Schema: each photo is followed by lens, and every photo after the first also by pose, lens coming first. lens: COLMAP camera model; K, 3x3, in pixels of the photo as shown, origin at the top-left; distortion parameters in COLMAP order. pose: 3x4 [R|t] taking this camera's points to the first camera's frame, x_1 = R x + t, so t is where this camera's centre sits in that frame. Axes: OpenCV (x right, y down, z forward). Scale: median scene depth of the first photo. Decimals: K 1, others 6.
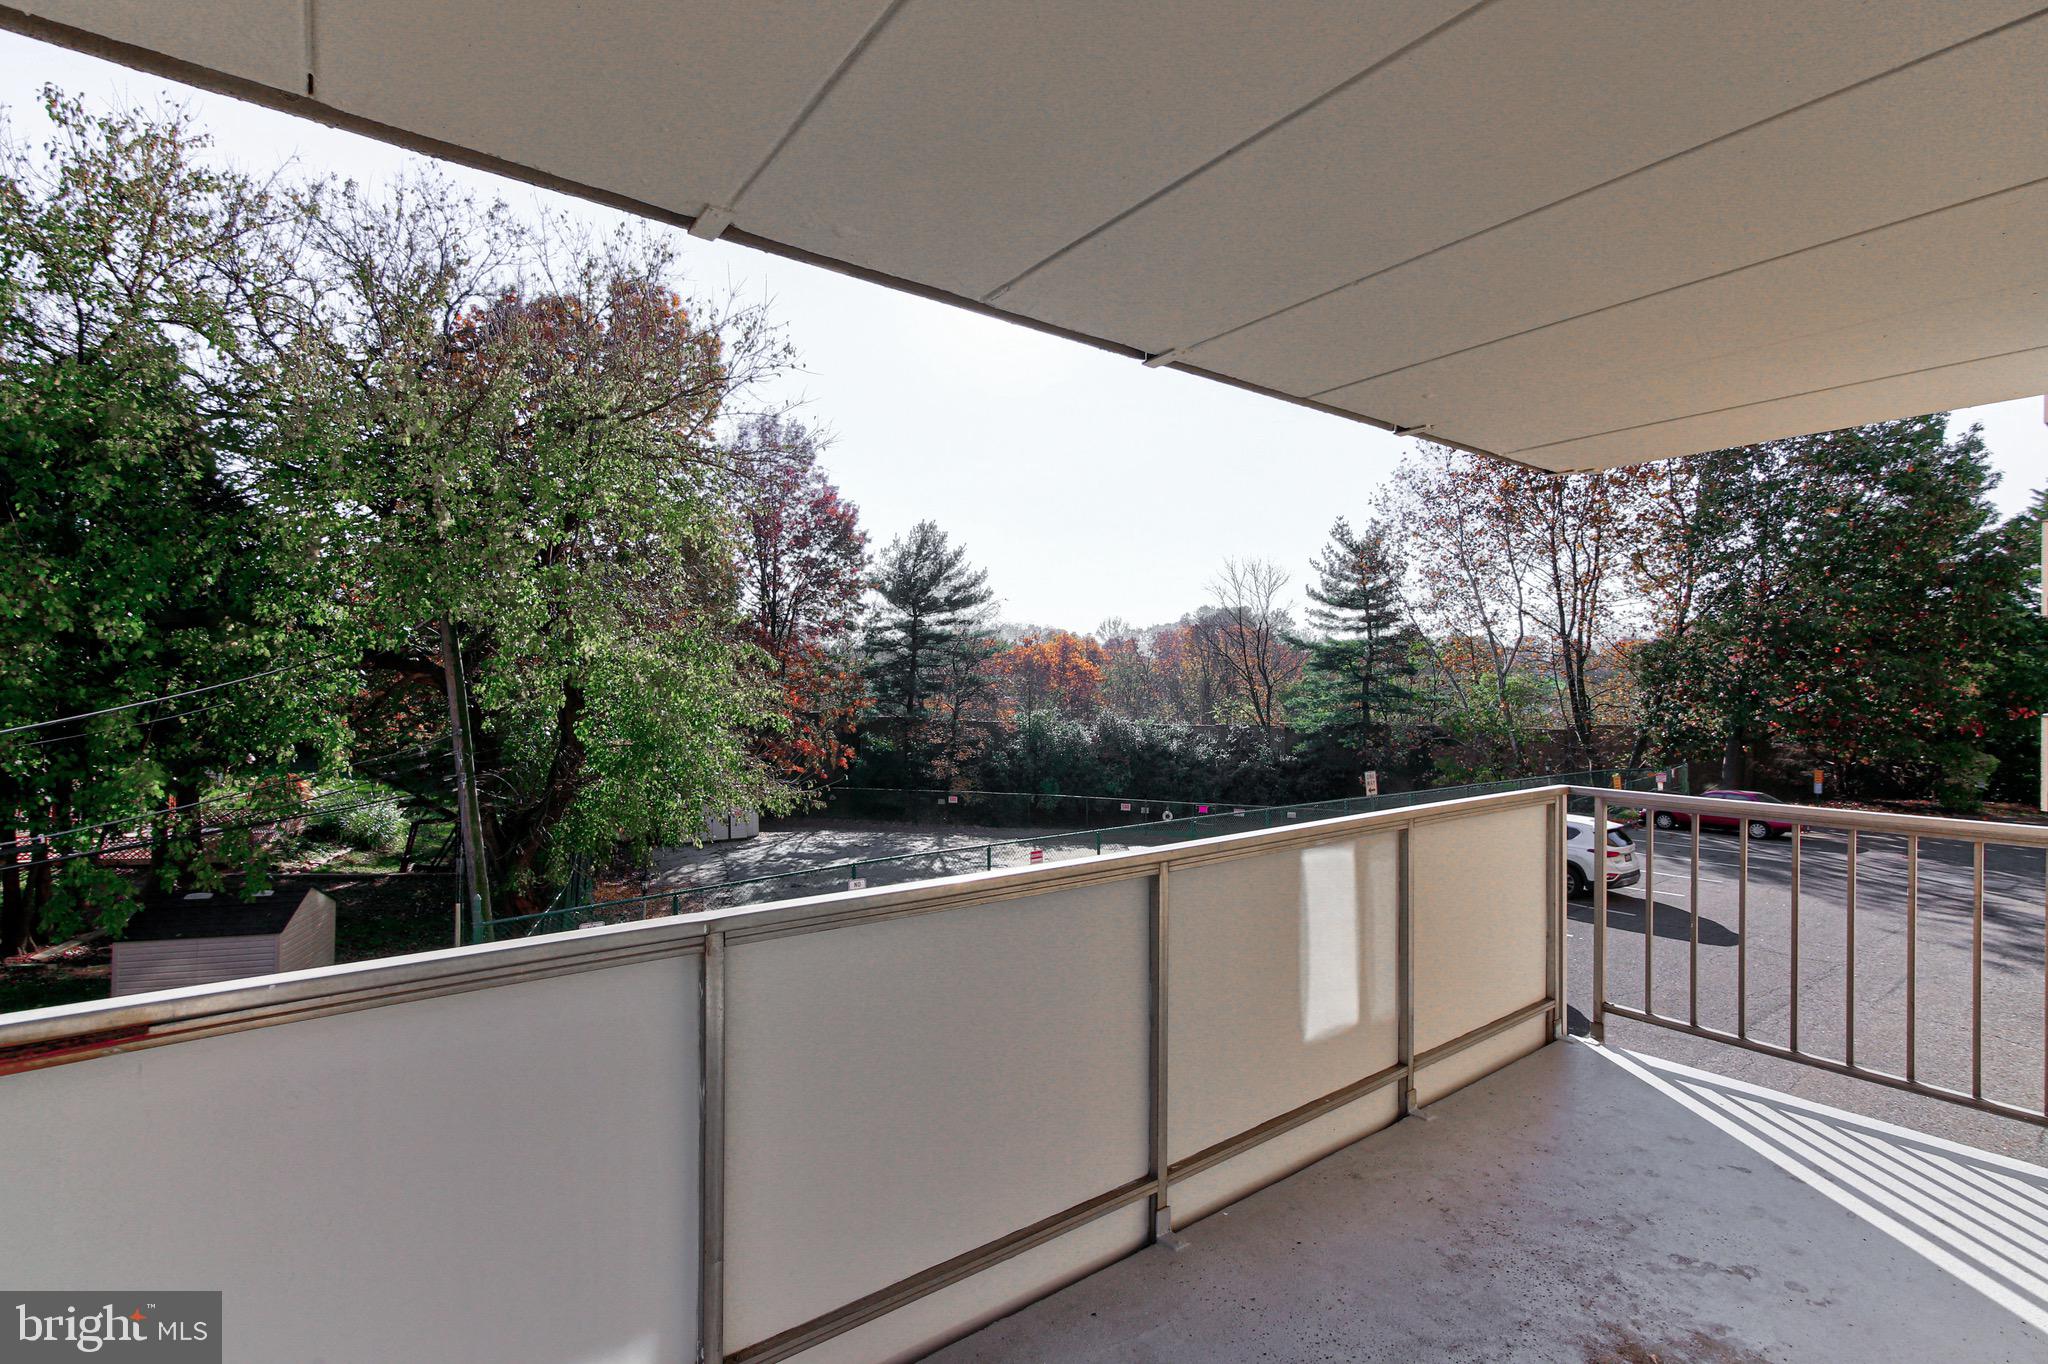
lens RADIAL K [[927.0, 0, 1024.0], [0, 927.0, 682.0], [0, 0, 1]] dist [0.002748, 0.000769]
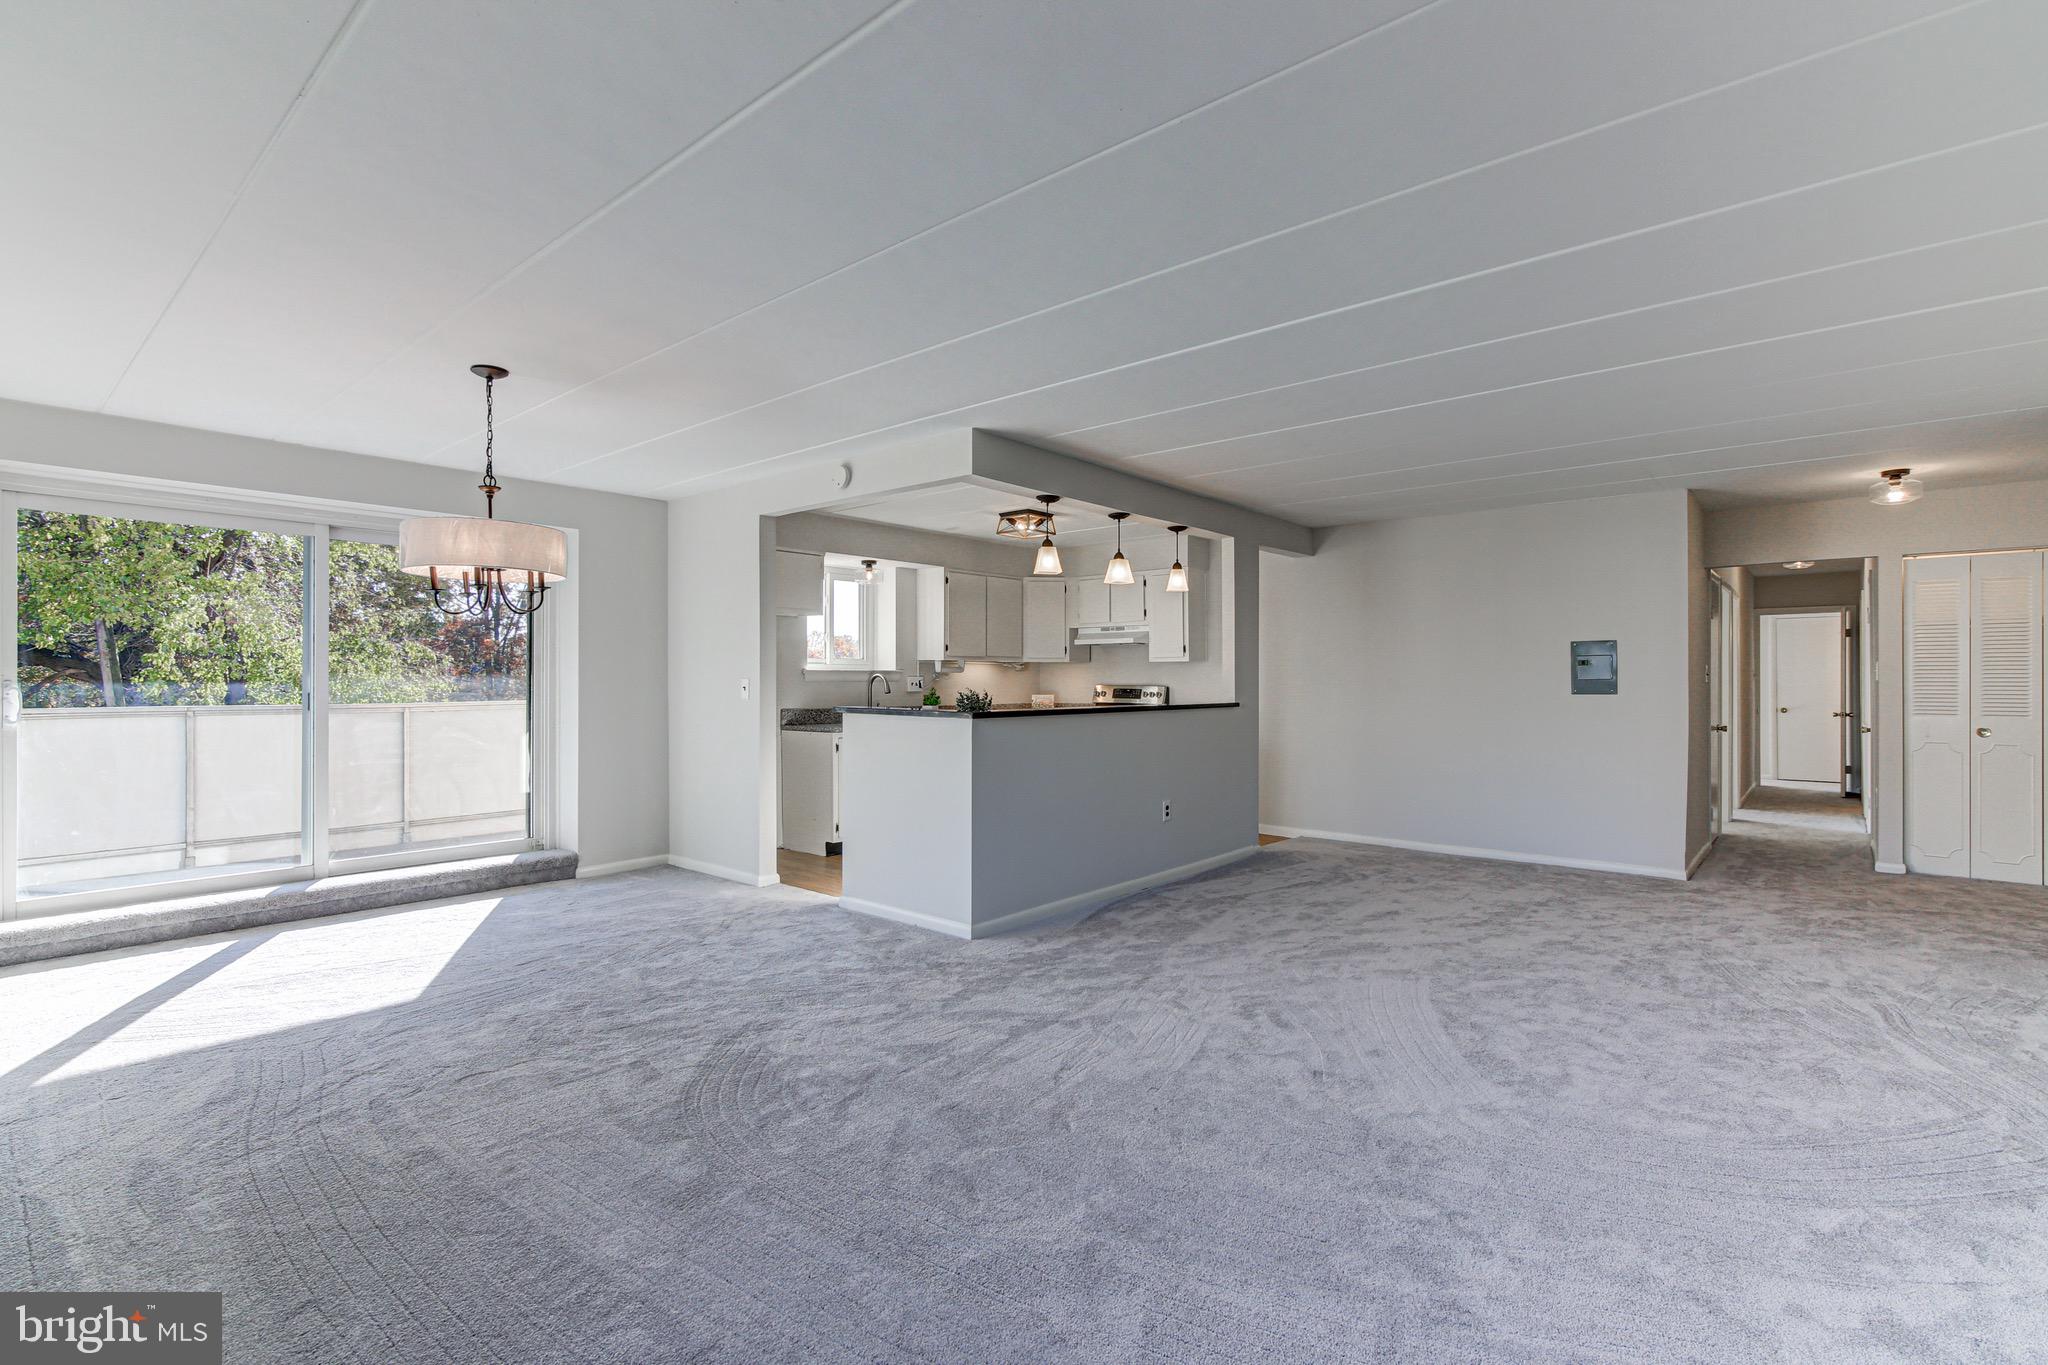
lens RADIAL K [[939.9, 0, 1024.0], [0, 939.9, 682.5], [0, 0, 1]] dist [0.012876, -0.001067]
pose [[0.977382, -0.005258, 0.211414, 0.066720], [0.006681, 0.999960, -0.006018, 0.006733], [-0.211374, 0.007294, 0.977378, -0.106576]]
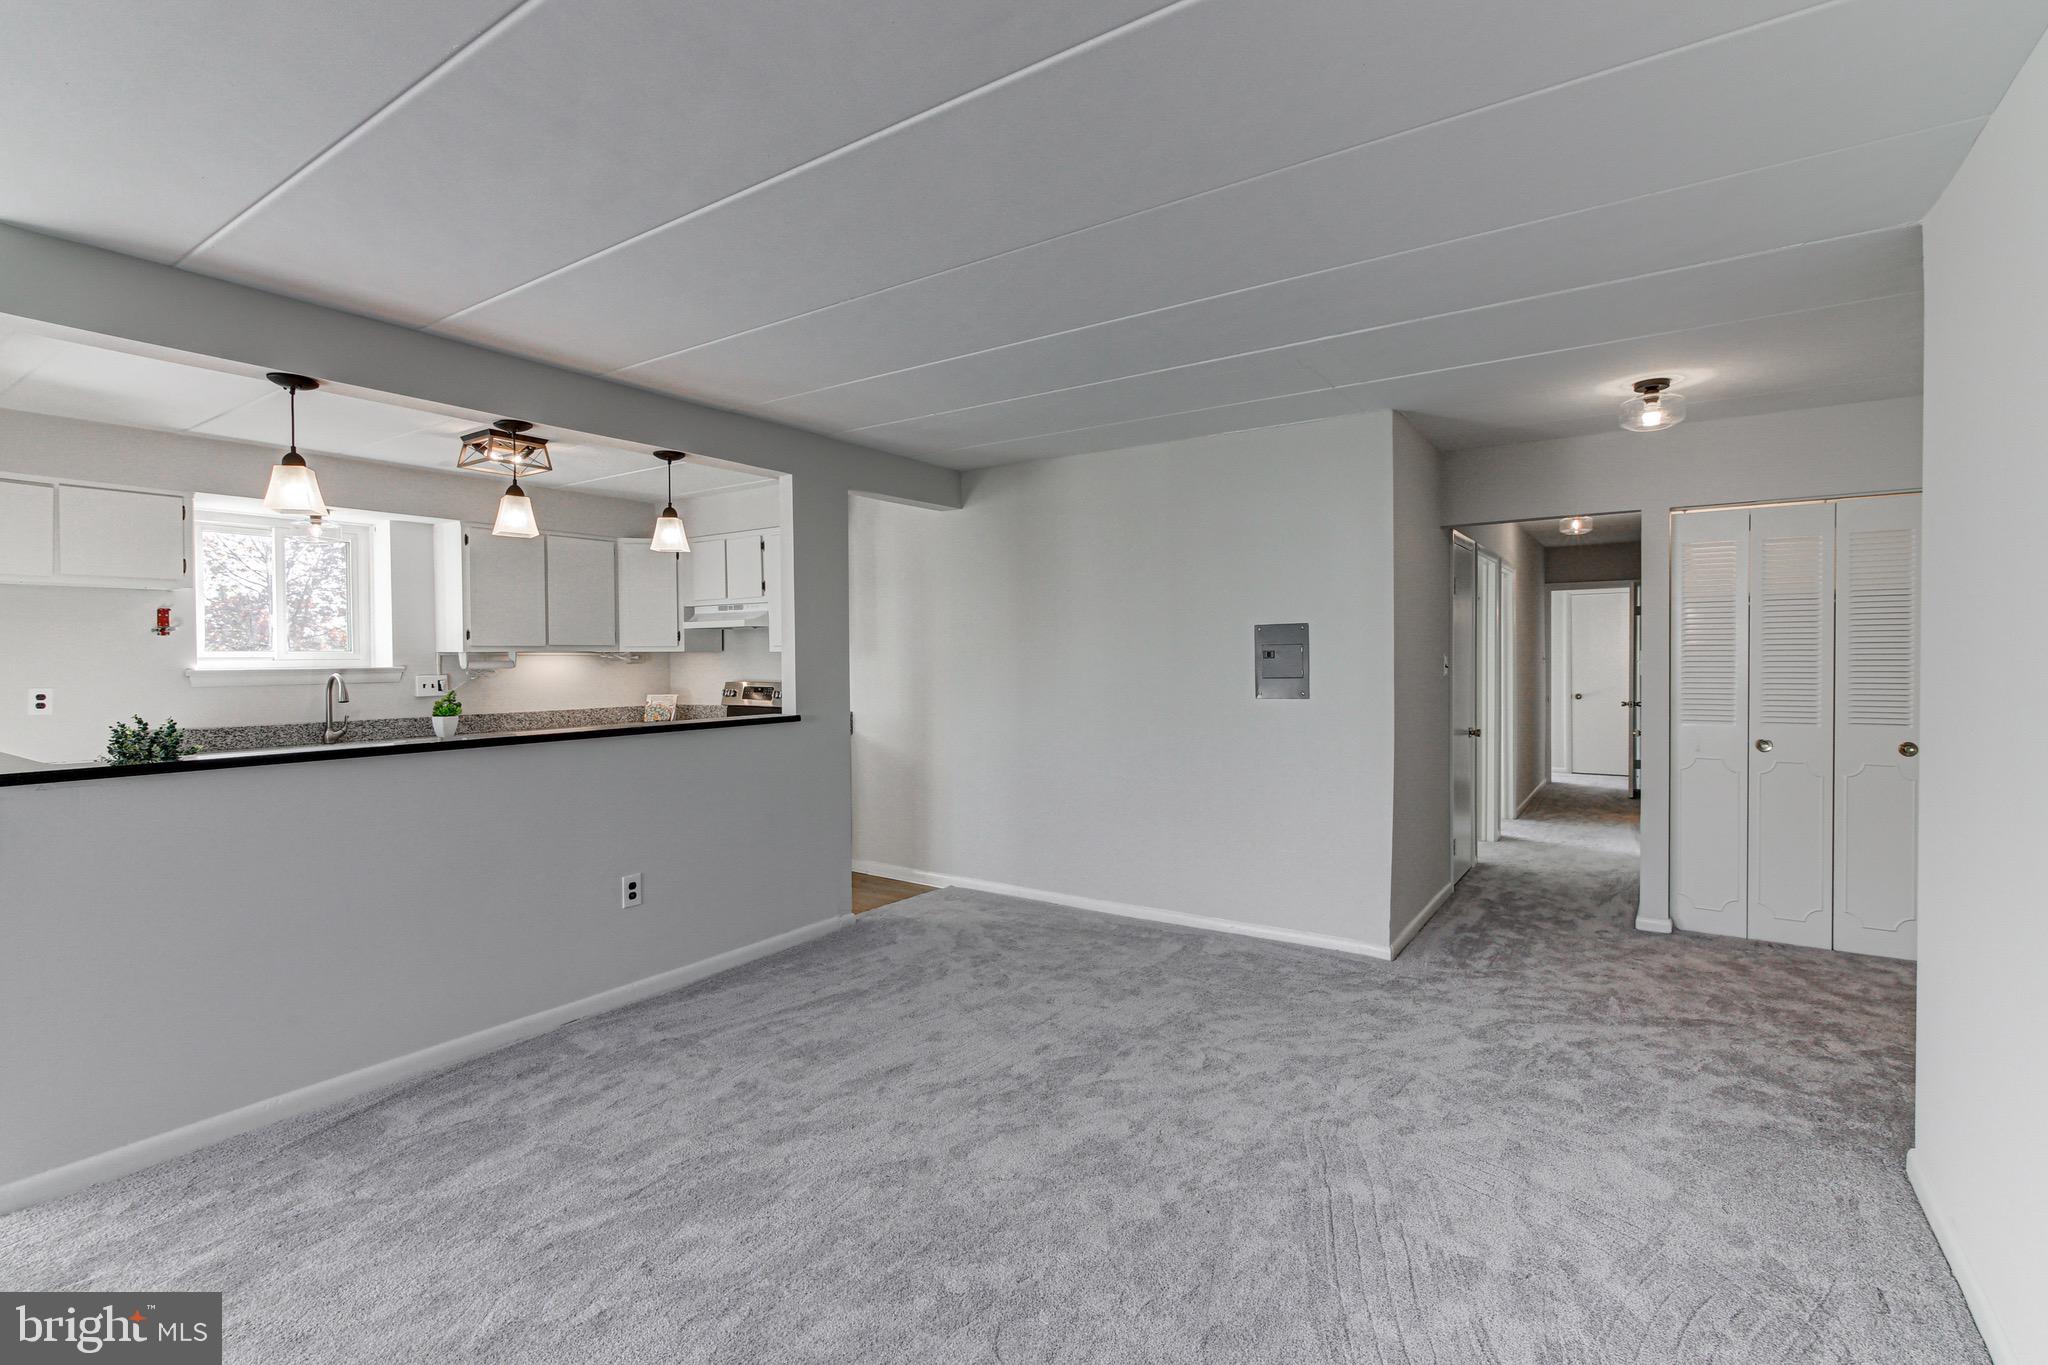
lens RADIAL K [[938.4, 0, 1025.9], [0, 938.4, 675.7], [0, 0, 1]] dist [-0.000003, -0.000167]
pose [[0.947918, -0.018801, 0.317959, 0.115780], [0.015819, 0.999803, 0.011959, 0.004432], [-0.318121, -0.006306, 0.948029, -0.076946]]
